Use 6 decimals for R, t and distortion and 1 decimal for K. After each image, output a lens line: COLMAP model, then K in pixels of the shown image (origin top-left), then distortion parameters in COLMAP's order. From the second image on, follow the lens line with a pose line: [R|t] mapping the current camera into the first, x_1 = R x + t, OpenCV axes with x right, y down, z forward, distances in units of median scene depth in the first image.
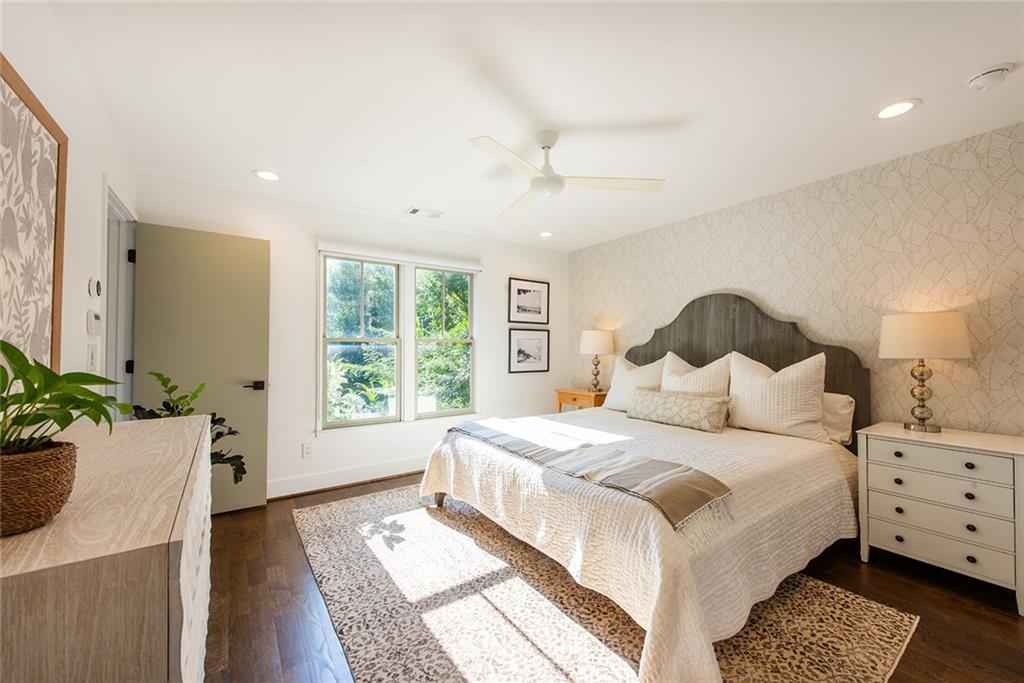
lens RADIAL K [[396.8, 0, 517.3], [0, 396.8, 343.9], [0, 0, 1]] dist [0.008626, -0.000347]
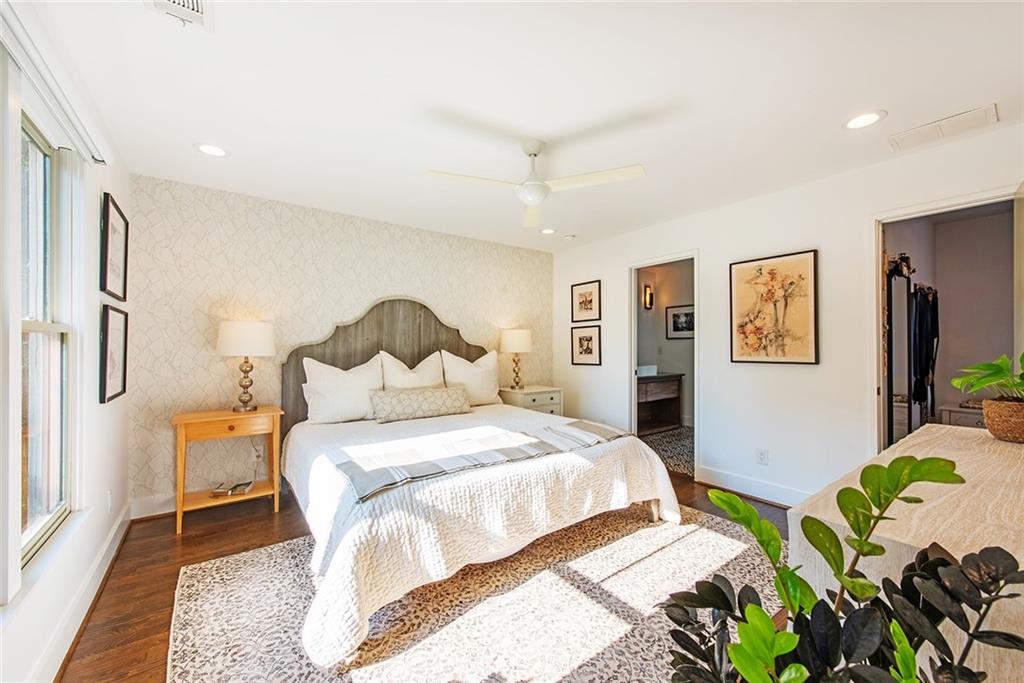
lens RADIAL K [[396.8, 0, 517.3], [0, 396.8, 343.9], [0, 0, 1]] dist [0.008626, -0.000347]
pose [[-0.020306, 0.008327, 0.999759, -0.800282], [-0.007663, 0.999935, -0.008484, 0.010181], [-0.999764, -0.007833, -0.020241, 0.879167]]
